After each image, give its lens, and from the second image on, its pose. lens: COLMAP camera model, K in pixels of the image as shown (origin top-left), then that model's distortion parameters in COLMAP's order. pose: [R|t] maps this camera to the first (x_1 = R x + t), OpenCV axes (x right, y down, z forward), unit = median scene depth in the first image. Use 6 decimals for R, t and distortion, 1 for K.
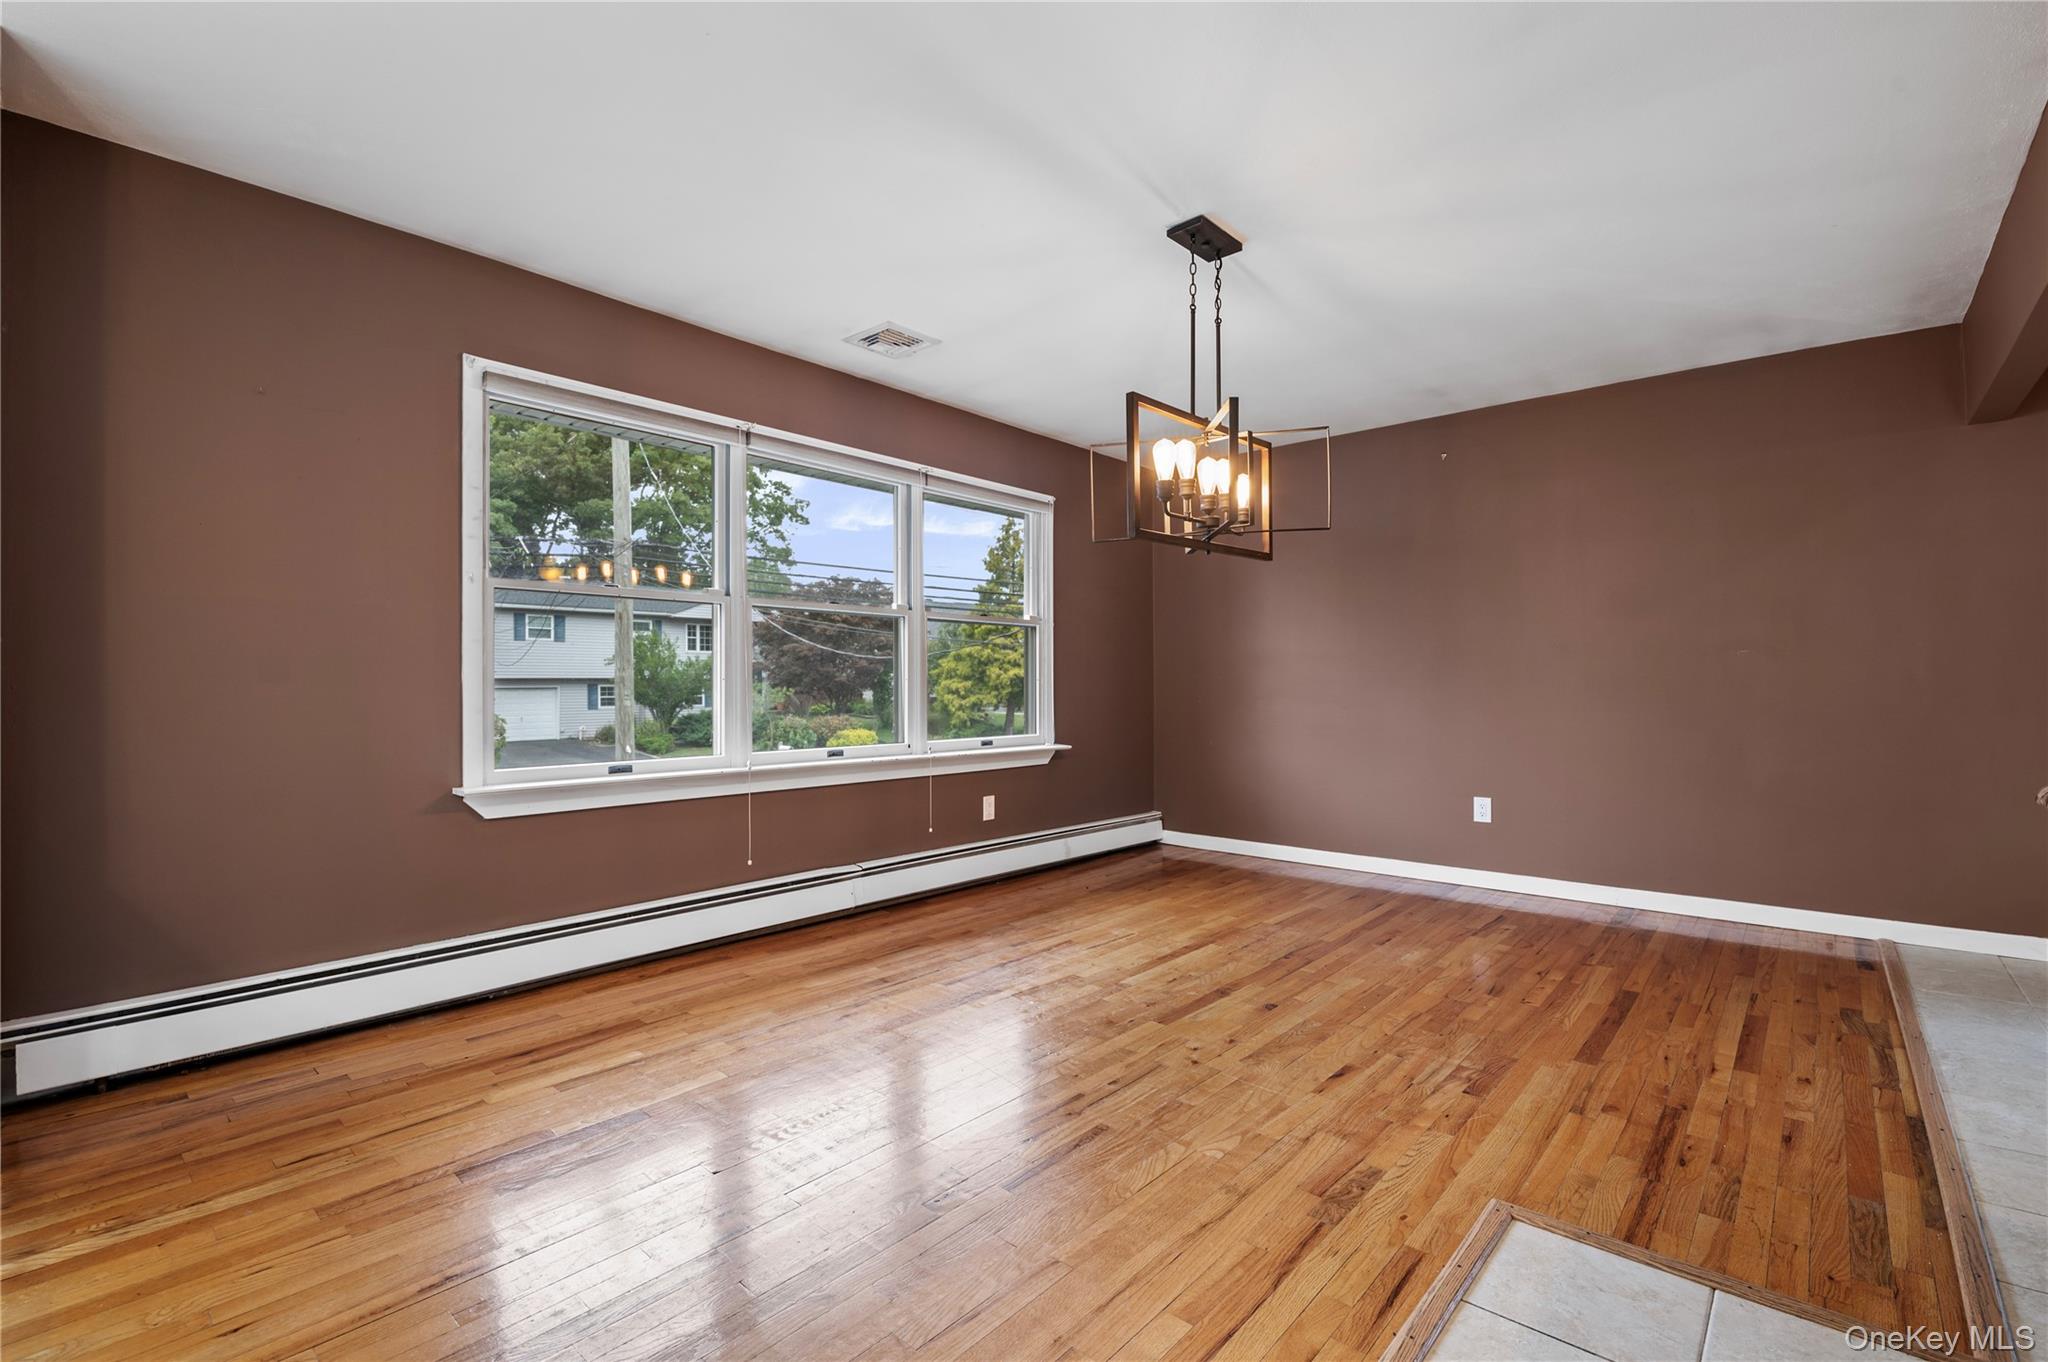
lens RADIAL K [[890.0, 0, 1009.9], [0, 890.0, 679.5], [0, 0, 1]] dist [-0.003350, -0.008359]
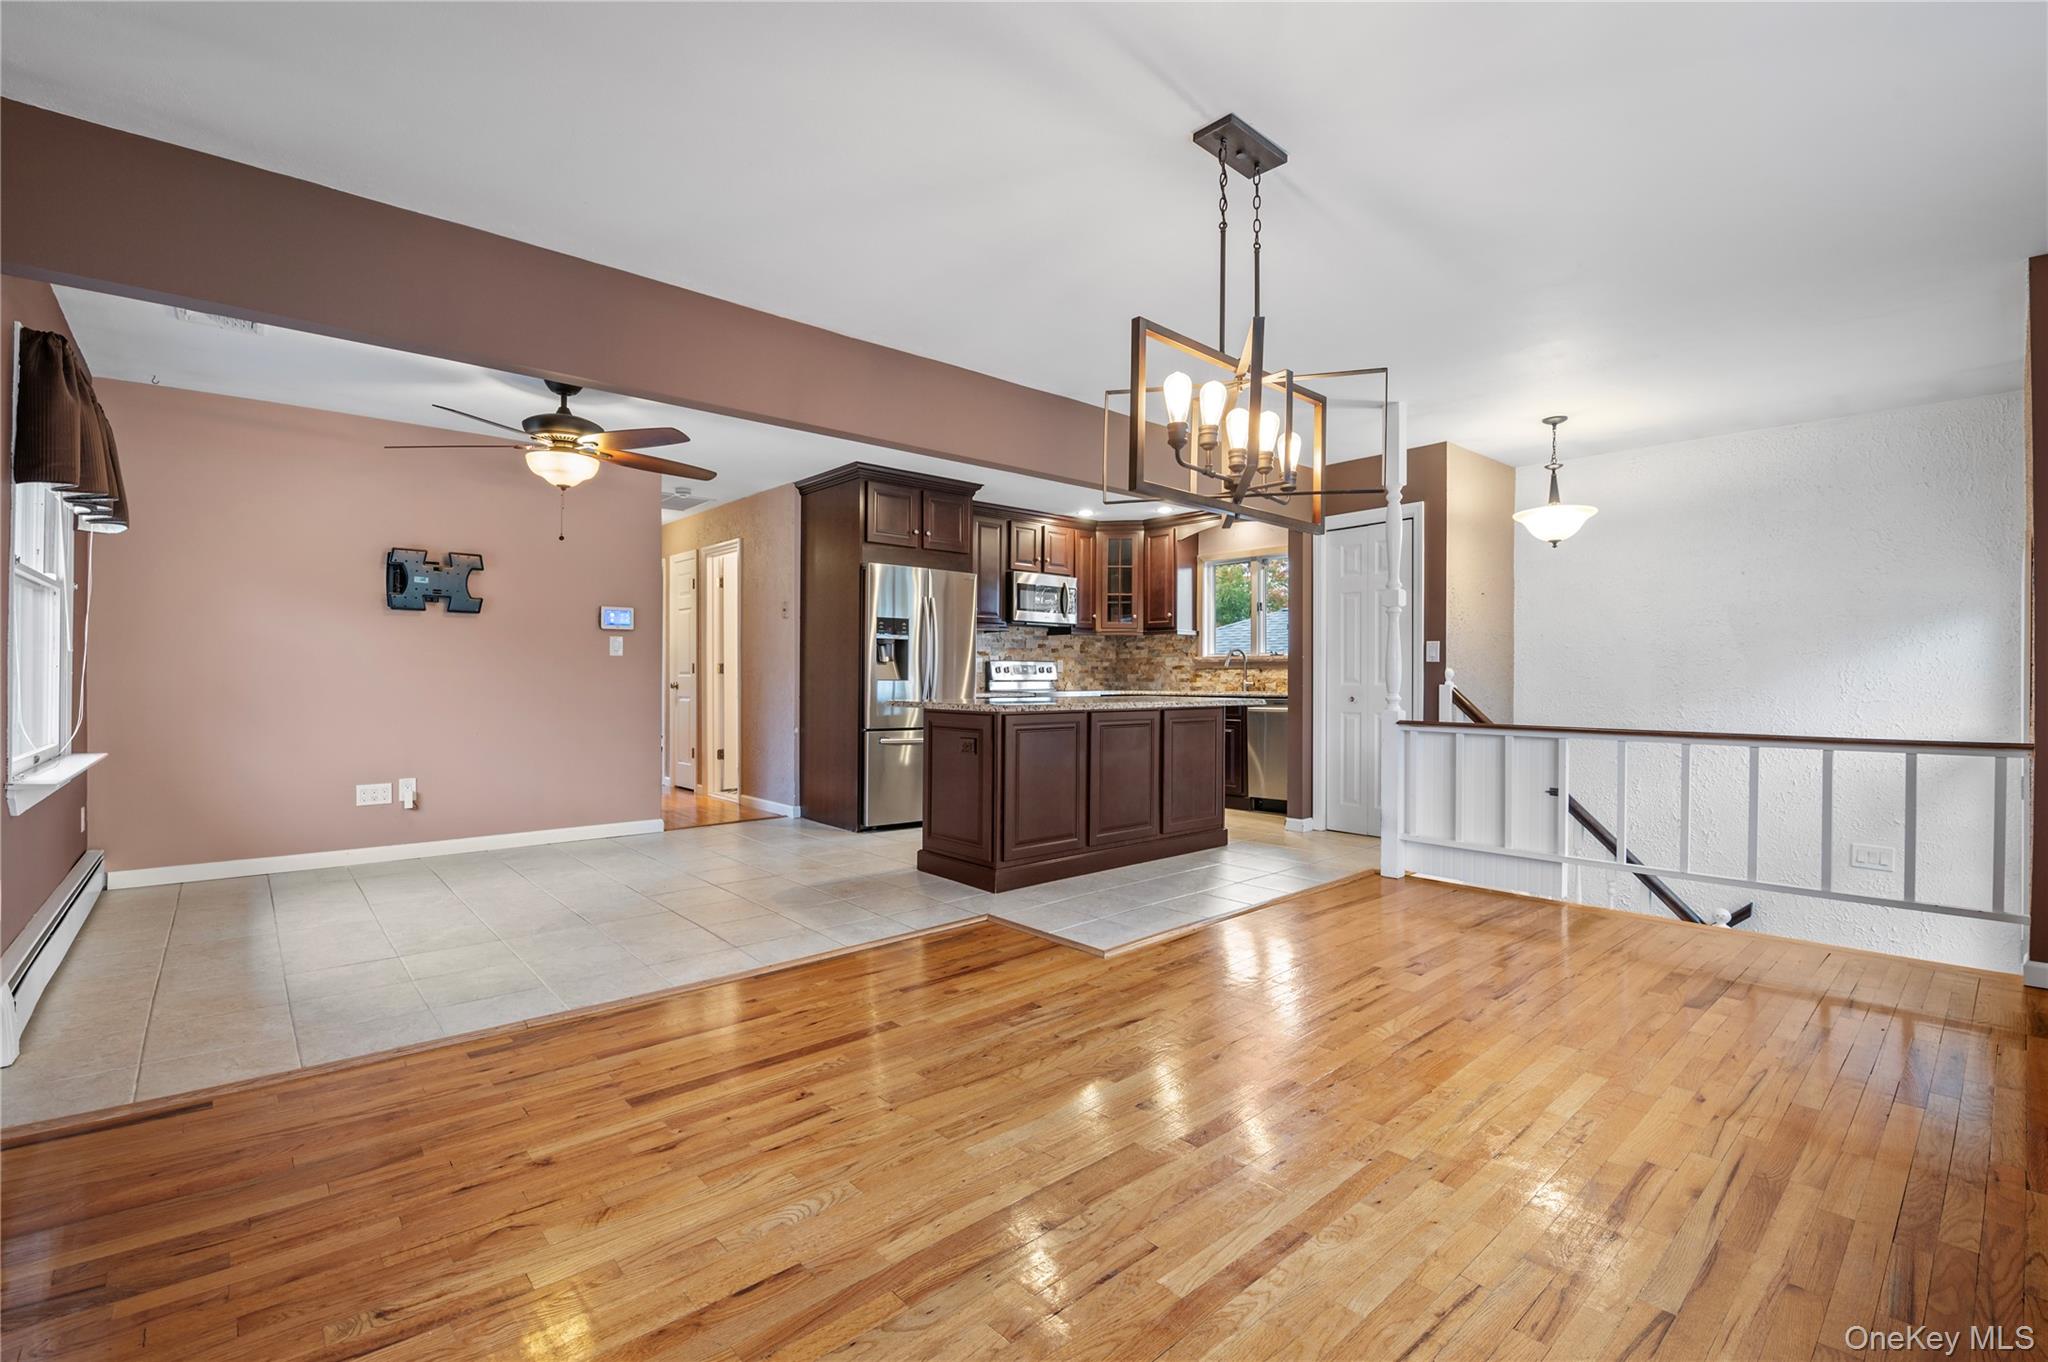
lens RADIAL K [[890.0, 0, 1019.0], [0, 890.0, 672.1], [0, 0, 1]] dist [-0.003350, -0.008359]
pose [[-0.993661, 0.002984, 0.112379, 0.227523], [0.001507, 0.999911, -0.013230, 0.007298], [-0.112409, -0.012977, -0.993577, 1.276324]]
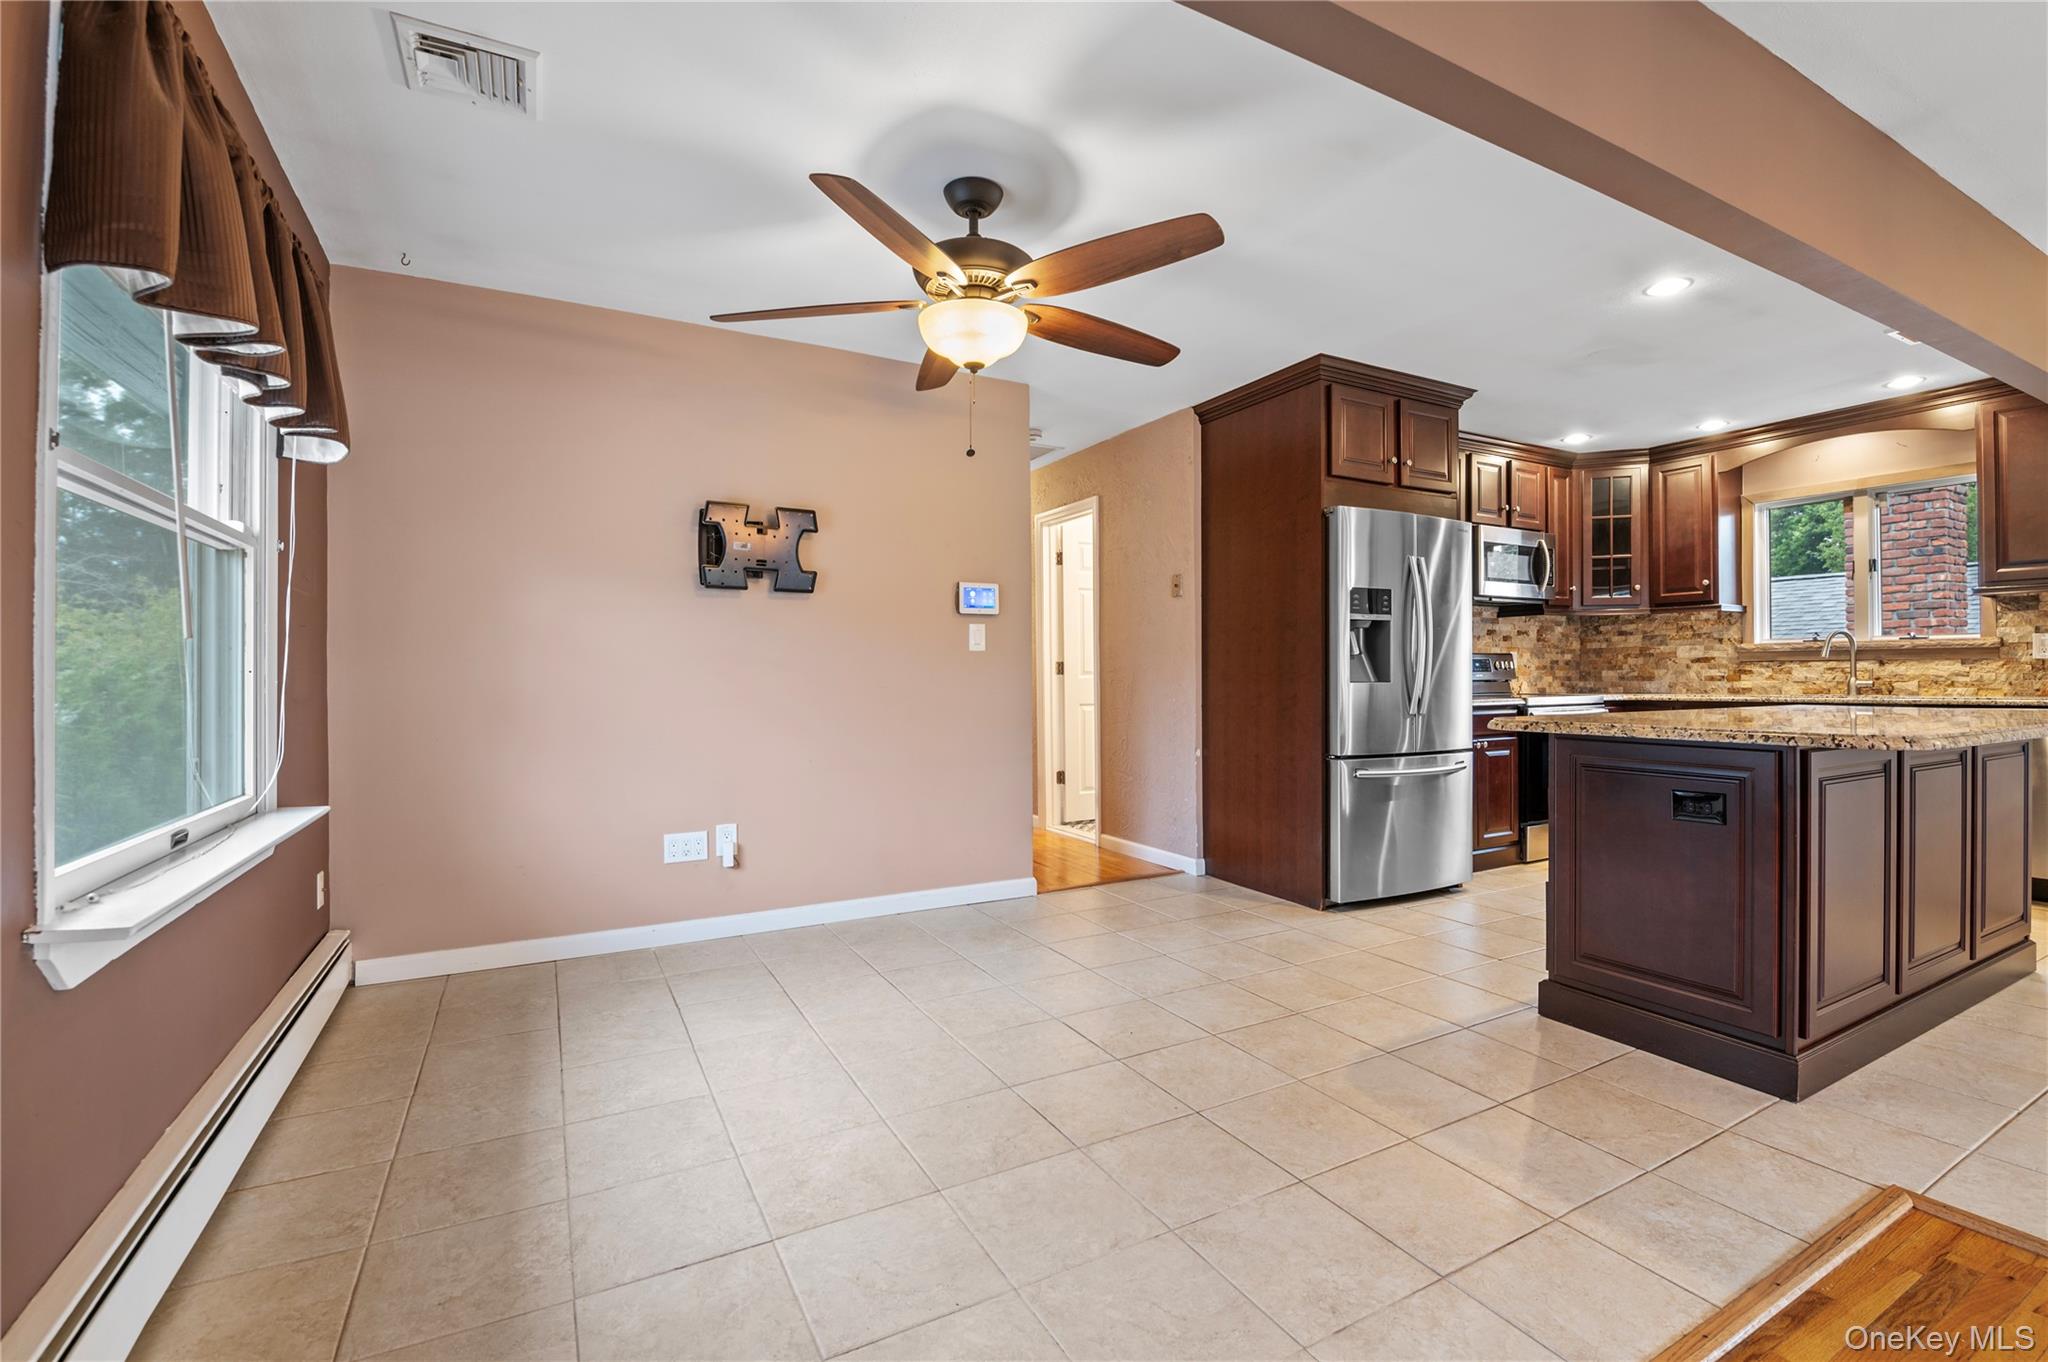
lens RADIAL K [[890.0, 0, 1031.3], [0, 890.0, 669.4], [0, 0, 1]] dist [-0.003350, -0.008359]
pose [[-0.944407, 0.012476, 0.328540, 0.635617], [0.007581, 0.999840, -0.016177, -0.000280], [-0.328690, -0.012787, -0.944351, 0.879543]]
